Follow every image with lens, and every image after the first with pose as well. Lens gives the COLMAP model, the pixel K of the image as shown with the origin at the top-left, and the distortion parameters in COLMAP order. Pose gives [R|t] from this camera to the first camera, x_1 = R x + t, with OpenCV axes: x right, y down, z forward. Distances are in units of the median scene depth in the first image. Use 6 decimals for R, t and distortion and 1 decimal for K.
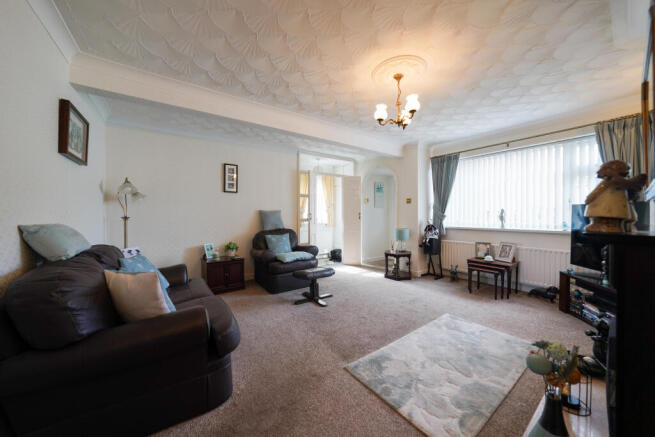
lens RADIAL K [[222.9, 0, 323.3], [0, 222.9, 215.9], [0, 0, 1]] dist [-0.011416, 0.000055]
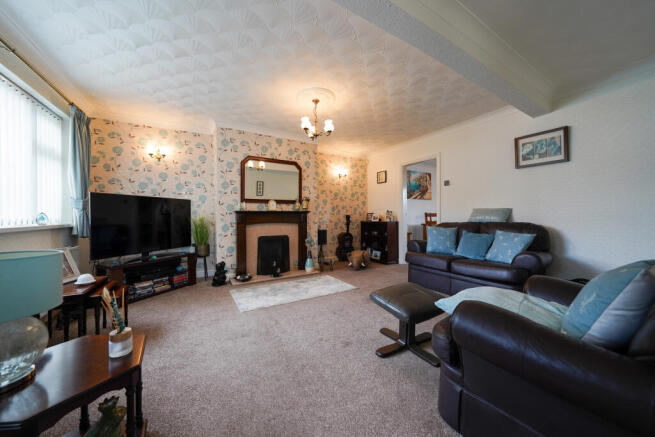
lens RADIAL K [[232.2, 0, 325.5], [0, 232.2, 216.1], [0, 0, 1]] dist [-0.011585, 0.000241]
pose [[-0.995007, 0.000721, 0.099799, 0.088464], [0.001169, 0.999990, 0.004431, 0.033633], [-0.099795, 0.004525, -0.994998, 1.543876]]
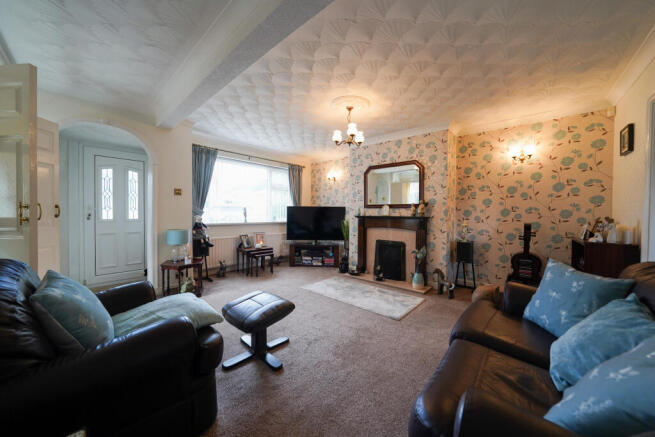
lens RADIAL K [[232.2, 0, 325.5], [0, 232.2, 216.1], [0, 0, 1]] dist [-0.011585, 0.000241]
pose [[-0.206487, -0.016590, 0.978309, -0.657092], [-0.008133, 0.999851, 0.015238, -0.003624], [-0.978416, -0.004810, -0.206591, 0.921003]]
